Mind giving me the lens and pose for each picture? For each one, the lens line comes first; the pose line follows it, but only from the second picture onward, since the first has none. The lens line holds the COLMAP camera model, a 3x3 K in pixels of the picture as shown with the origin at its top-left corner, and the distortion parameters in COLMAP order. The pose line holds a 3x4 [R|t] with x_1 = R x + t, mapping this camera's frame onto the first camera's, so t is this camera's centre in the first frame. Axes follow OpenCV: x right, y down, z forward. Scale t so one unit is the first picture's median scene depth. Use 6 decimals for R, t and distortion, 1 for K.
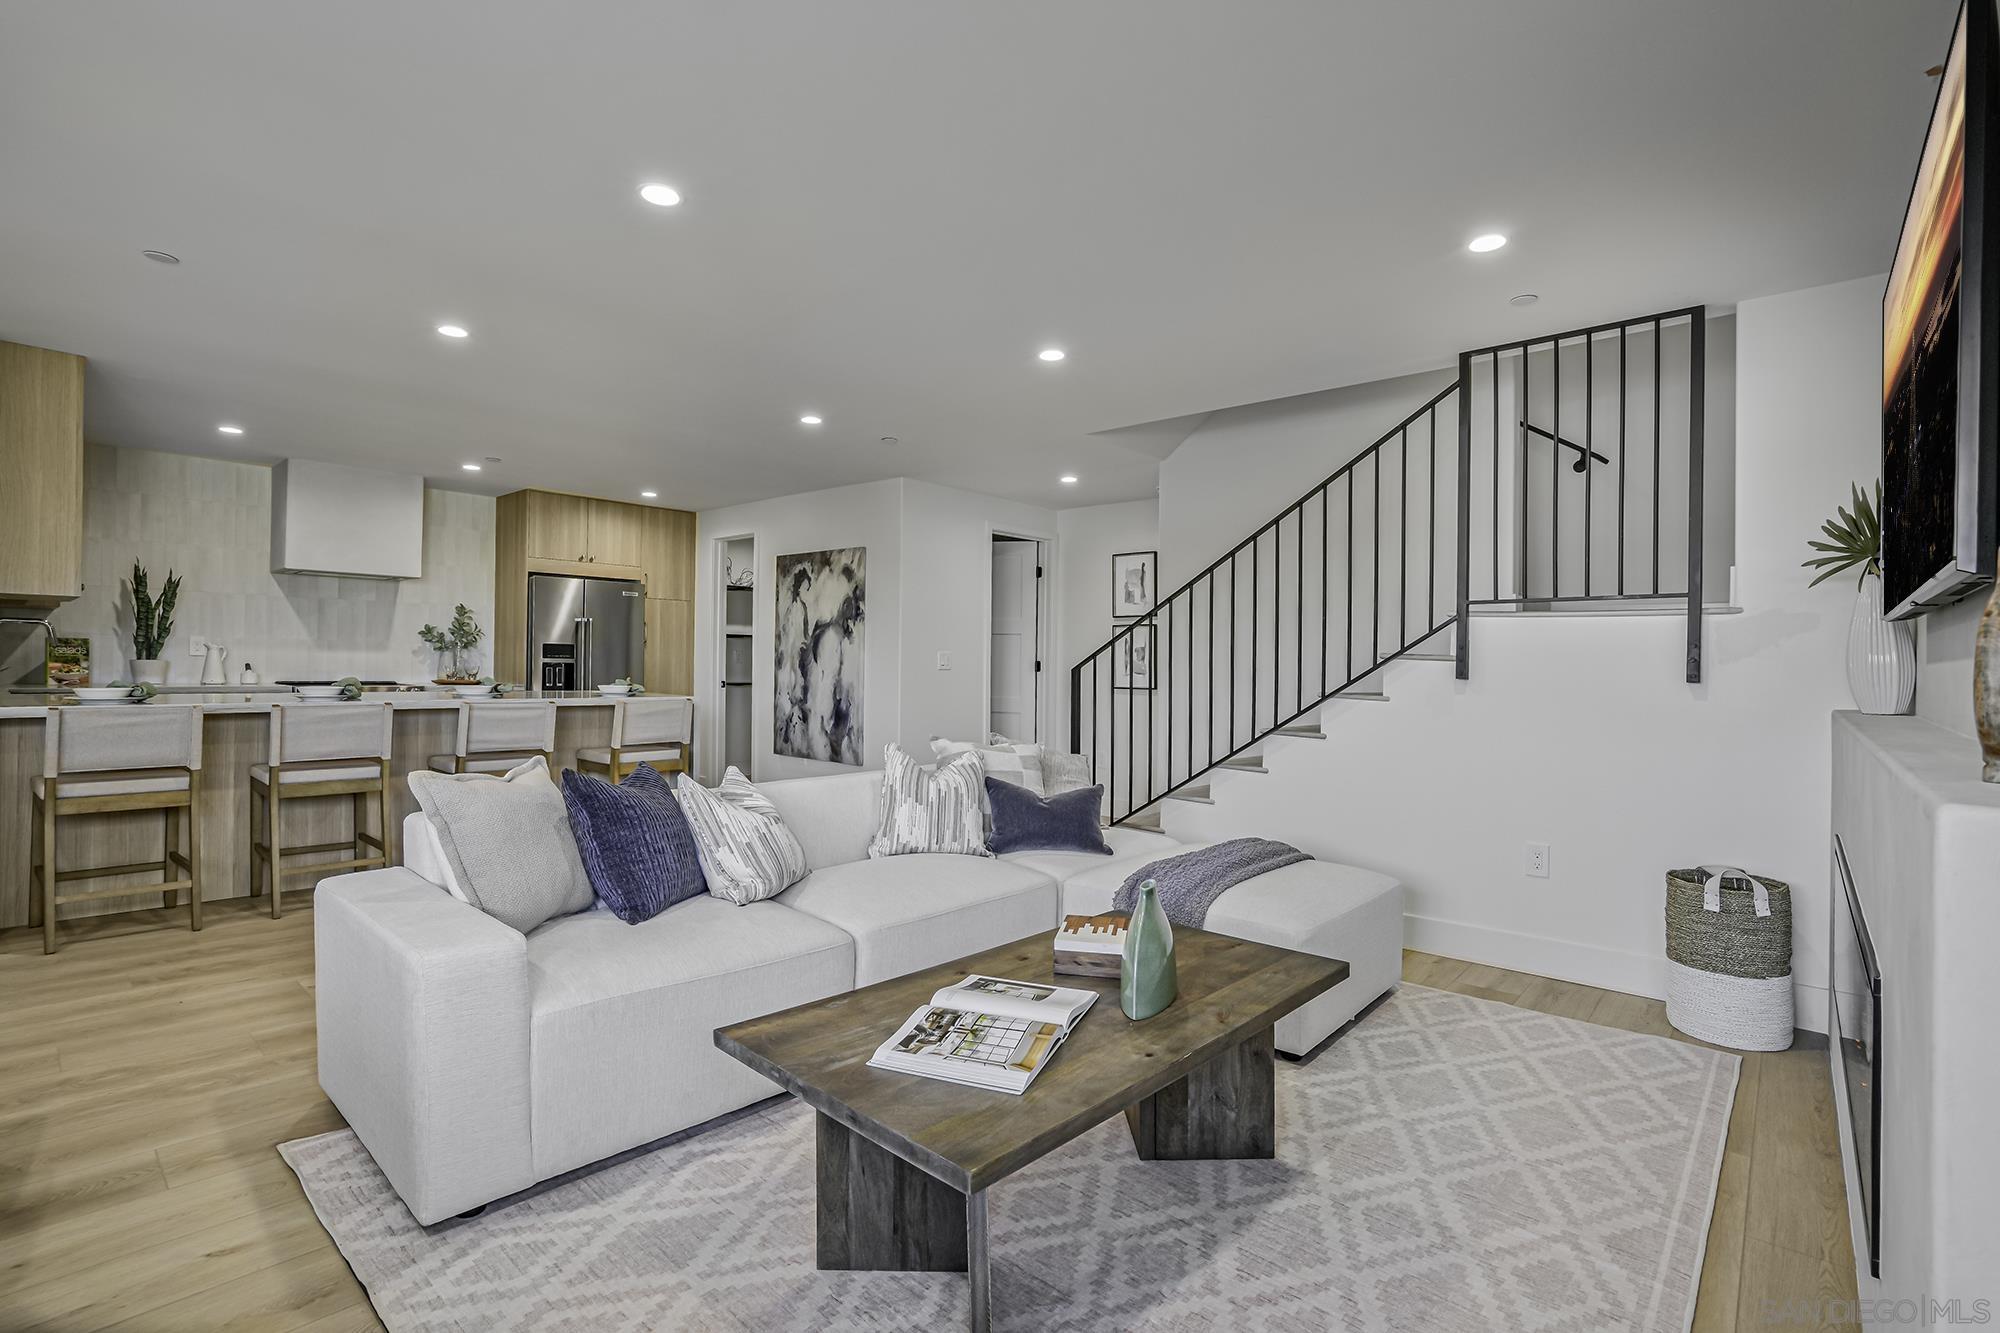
lens RADIAL K [[938.7, 0, 985.8], [0, 938.7, 668.3], [0, 0, 1]] dist [-0.037215, 0.009588]
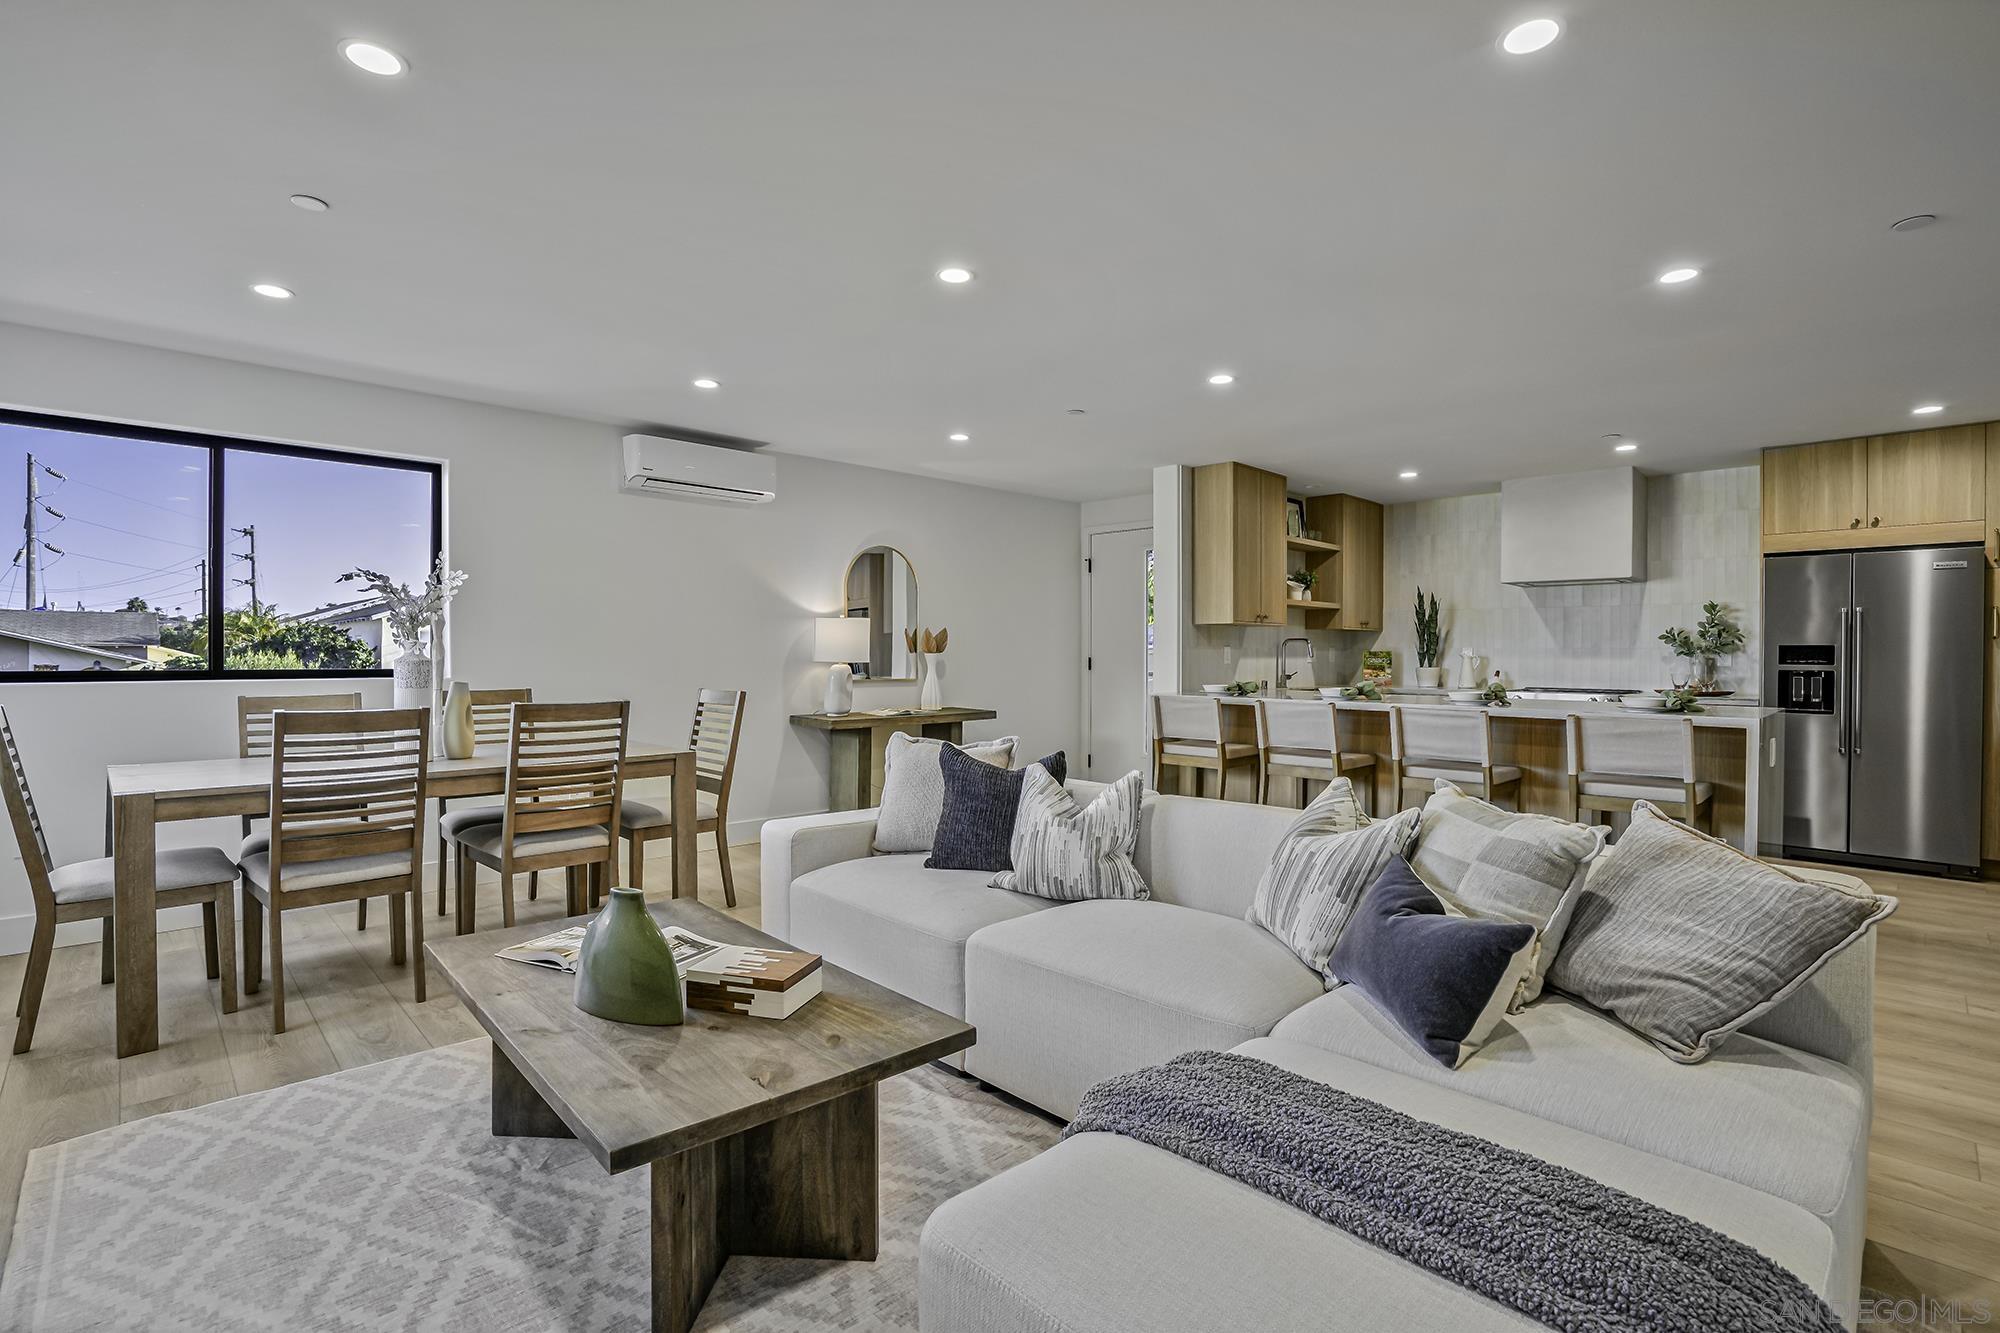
lens RADIAL K [[938.7, 0, 1002.7], [0, 938.7, 664.6], [0, 0, 1]] dist [-0.037215, 0.009588]
pose [[-0.046330, -0.009083, -0.998885, 0.330537], [-0.010817, 0.999905, -0.008590, 0.003141], [0.998868, 0.010407, -0.046424, 0.426223]]
